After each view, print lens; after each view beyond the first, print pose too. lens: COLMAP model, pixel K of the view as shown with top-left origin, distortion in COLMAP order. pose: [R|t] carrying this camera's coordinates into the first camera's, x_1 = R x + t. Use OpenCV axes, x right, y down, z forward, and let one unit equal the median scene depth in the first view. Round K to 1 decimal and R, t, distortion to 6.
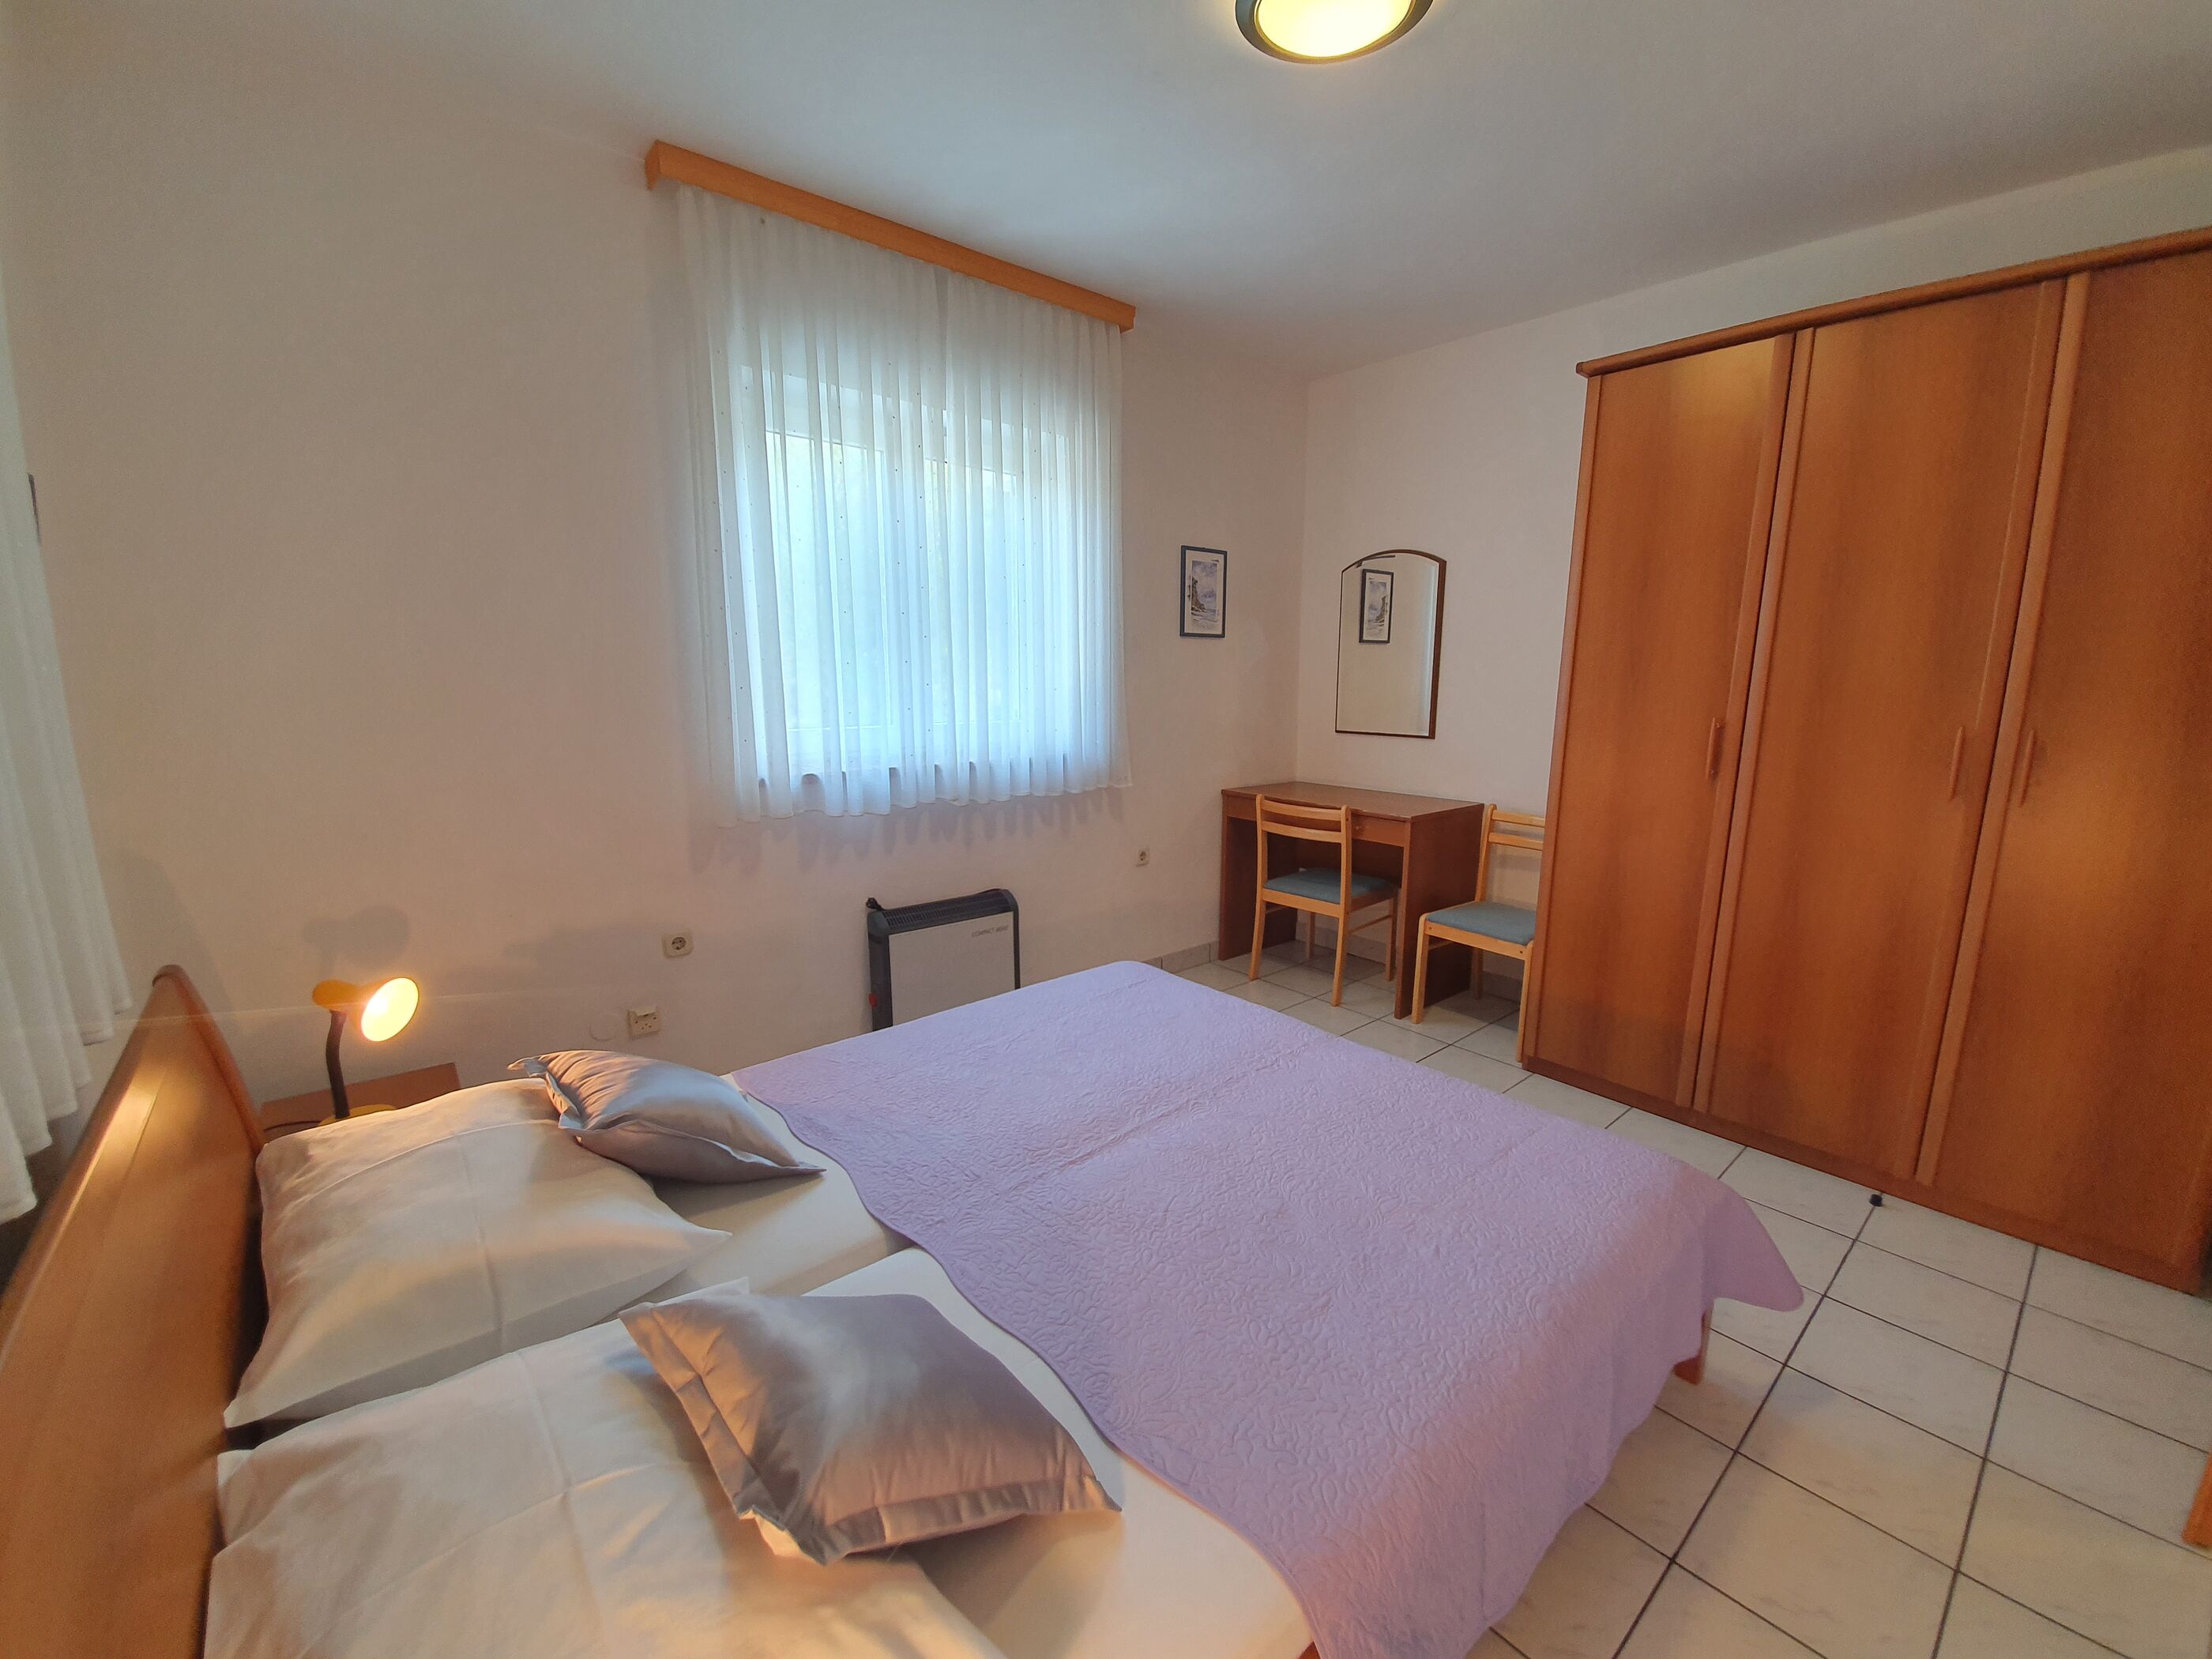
lens RADIAL K [[887.0, 0, 1110.7], [0, 887.0, 836.9], [0, 0, 1]] dist [-0.000674, -0.006945]
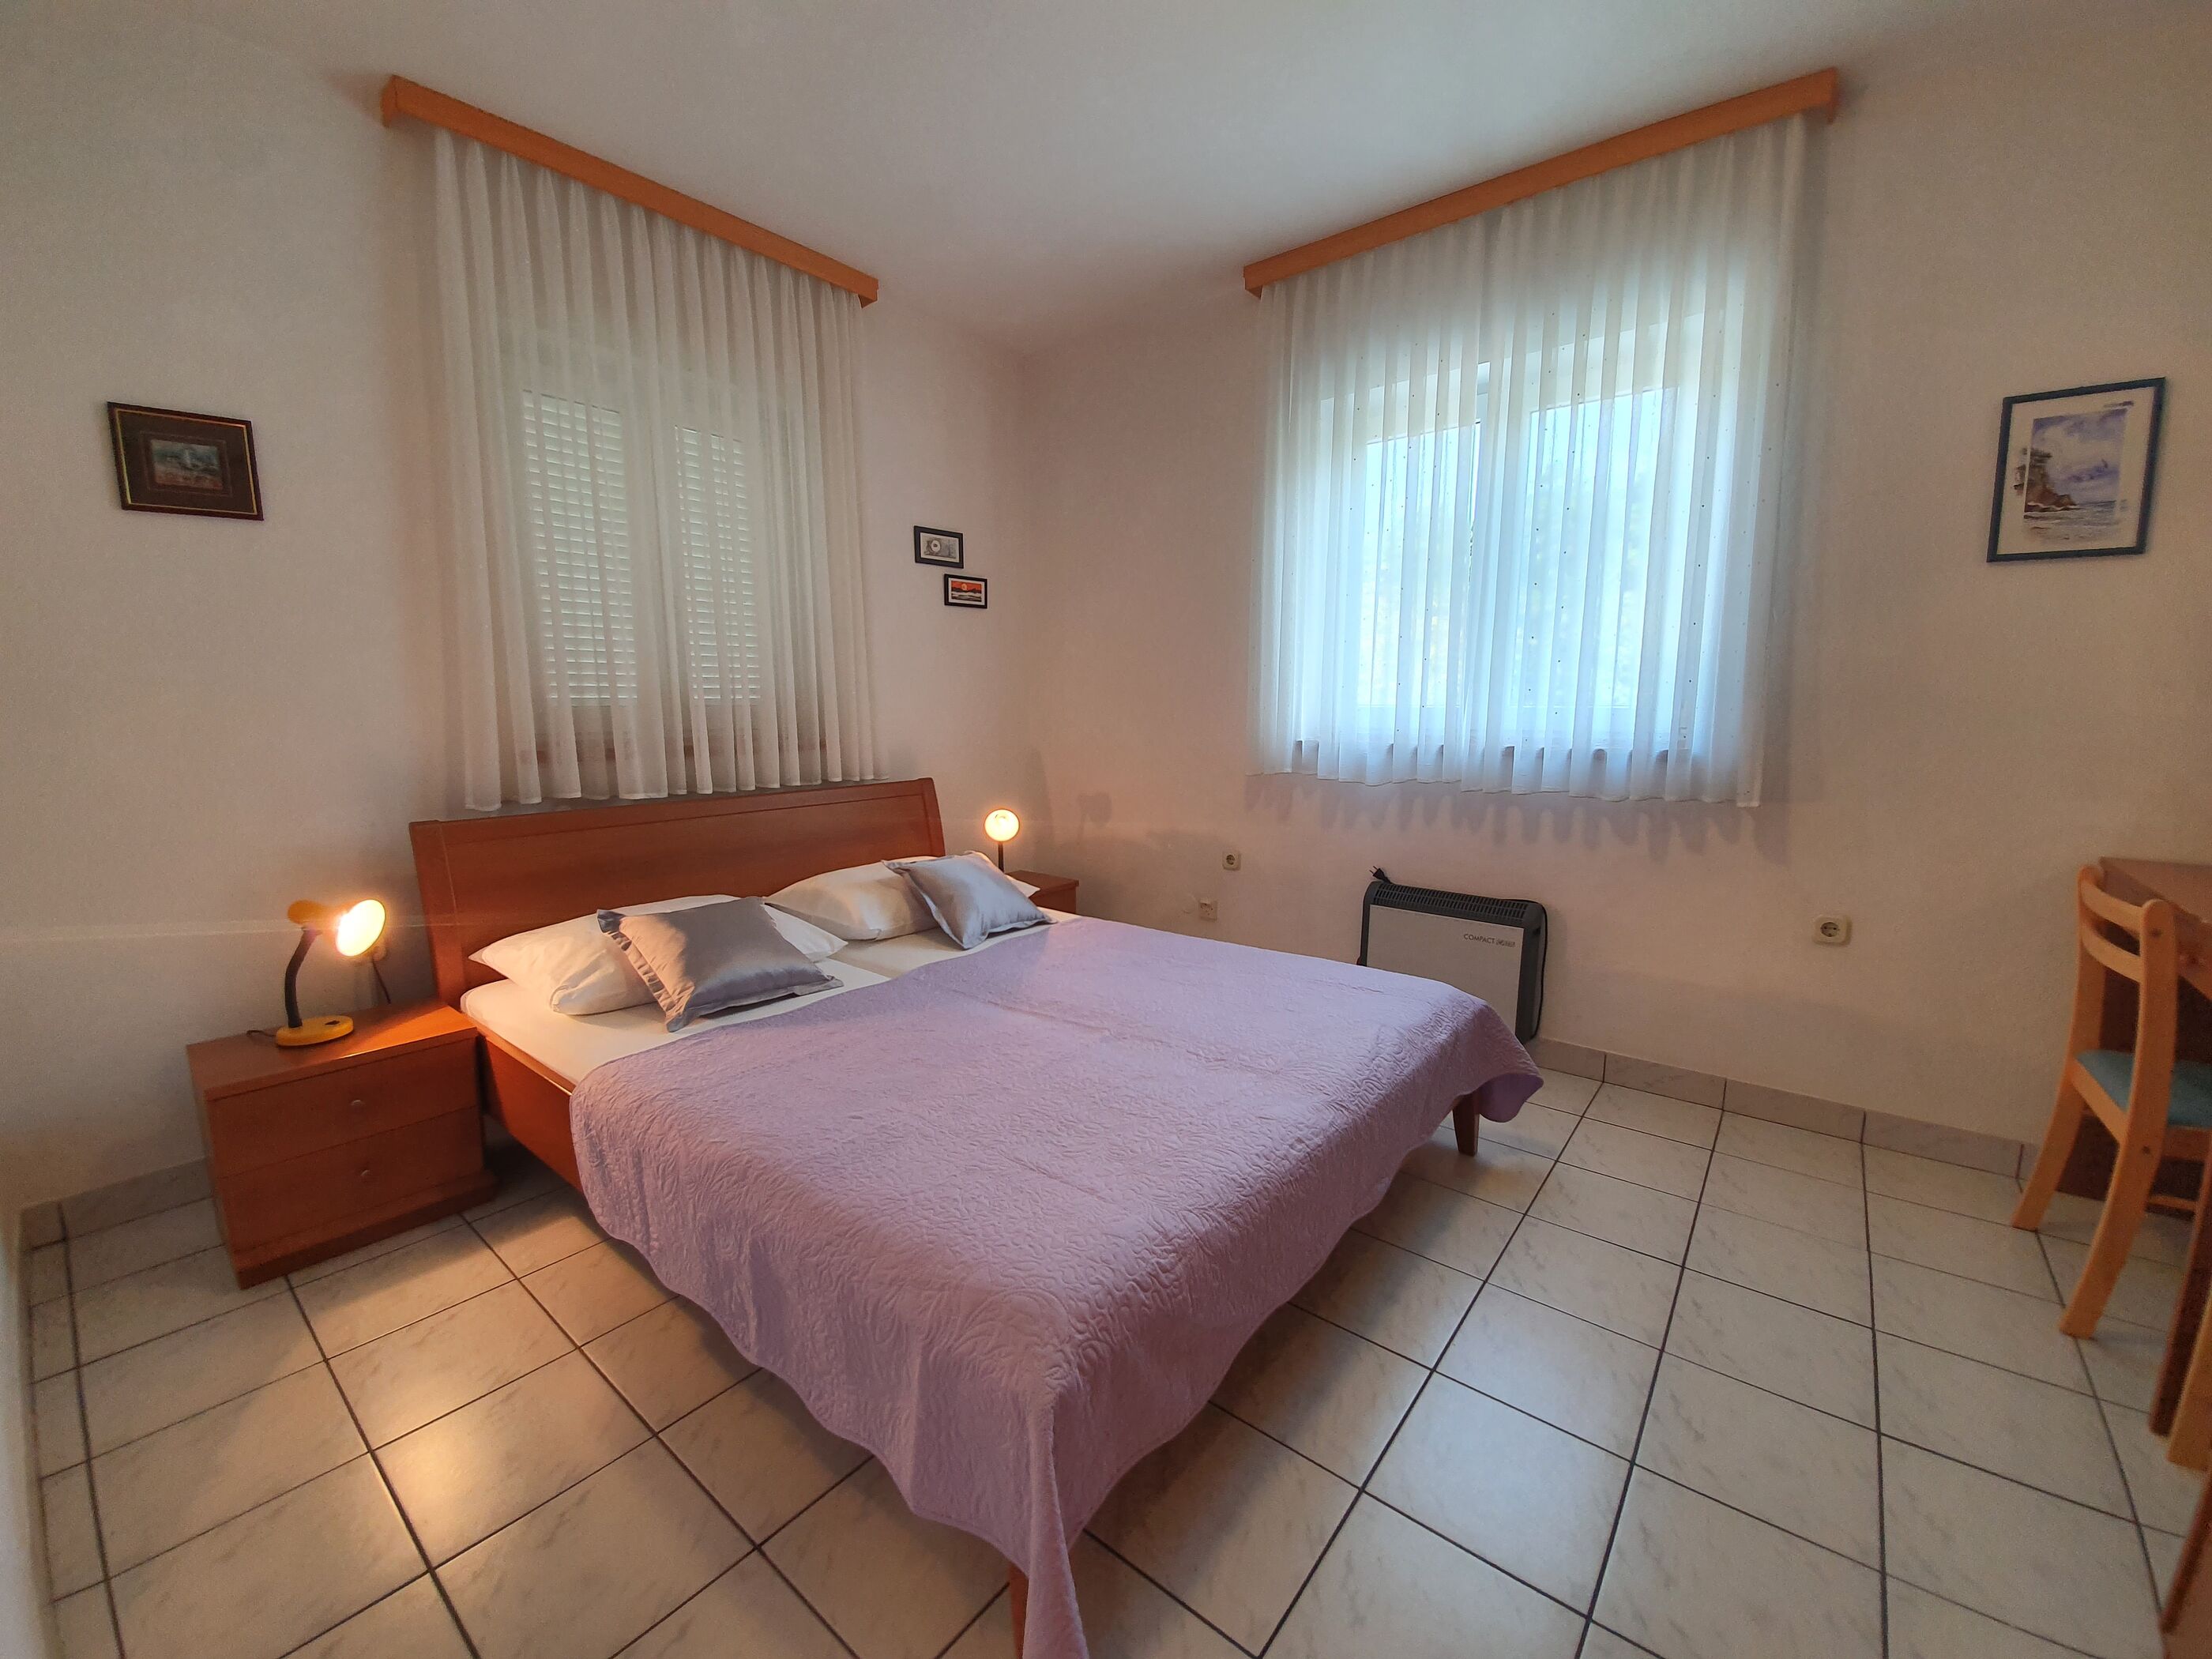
lens RADIAL K [[887.0, 0, 1117.2], [0, 887.0, 834.9], [0, 0, 1]] dist [-0.000674, -0.006945]
pose [[0.183994, 0.139797, -0.972935, 0.602353], [-0.179147, 0.978025, 0.106649, -0.022301], [0.966464, 0.154676, 0.204995, 0.429013]]
